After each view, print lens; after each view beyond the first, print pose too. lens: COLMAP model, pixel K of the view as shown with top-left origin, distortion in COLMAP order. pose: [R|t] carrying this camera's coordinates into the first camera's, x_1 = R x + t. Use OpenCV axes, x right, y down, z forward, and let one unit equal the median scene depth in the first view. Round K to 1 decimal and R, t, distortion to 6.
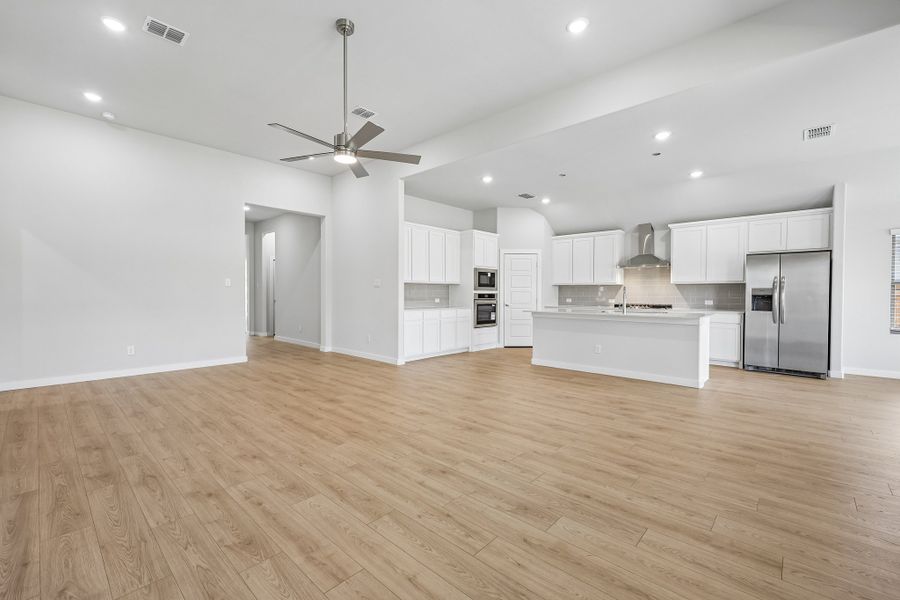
lens RADIAL K [[381.2, 0, 451.7], [0, 381.2, 298.7], [0, 0, 1]] dist [0.002551, 0.000055]
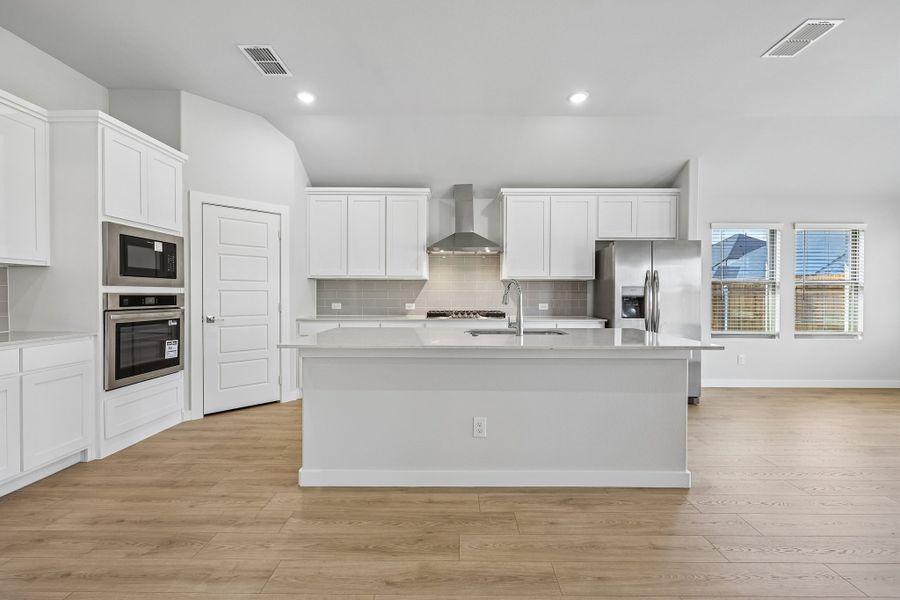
lens RADIAL K [[381.2, 0, 451.7], [0, 381.2, 298.7], [0, 0, 1]] dist [0.002551, 0.000055]
pose [[0.740968, -0.009181, 0.671477, 0.059698], [0.009699, 0.999949, 0.002969, -0.007149], [-0.671470, 0.004313, 0.741019, 0.521273]]
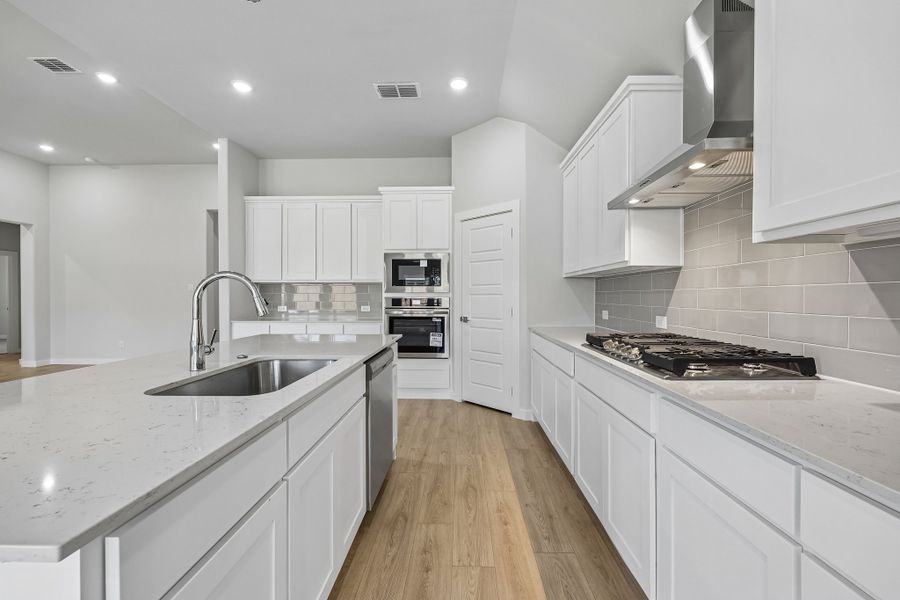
lens RADIAL K [[381.2, 0, 451.7], [0, 381.2, 298.7], [0, 0, 1]] dist [0.002551, 0.000055]
pose [[0.656300, 0.000552, -0.754499, 0.561624], [-0.009016, 0.999934, -0.007111, -0.008987], [0.754446, 0.011470, 0.656262, 0.700425]]
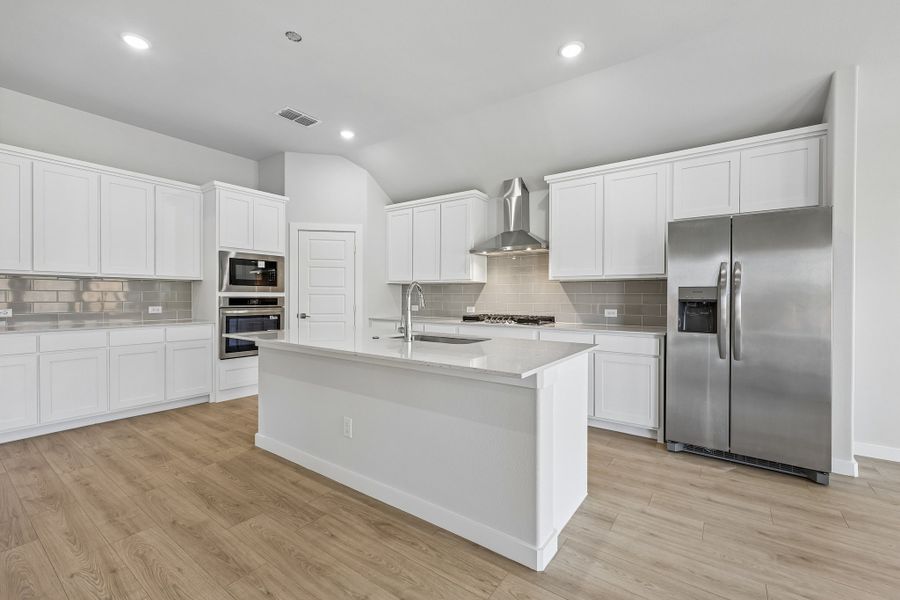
lens RADIAL K [[381.2, 0, 451.7], [0, 381.2, 298.7], [0, 0, 1]] dist [0.002551, 0.000055]
pose [[0.992793, 0.000090, 0.119840, 0.328340], [0.001055, 0.999954, -0.009494, -0.005553], [-0.119835, 0.009552, 0.992748, 0.410917]]
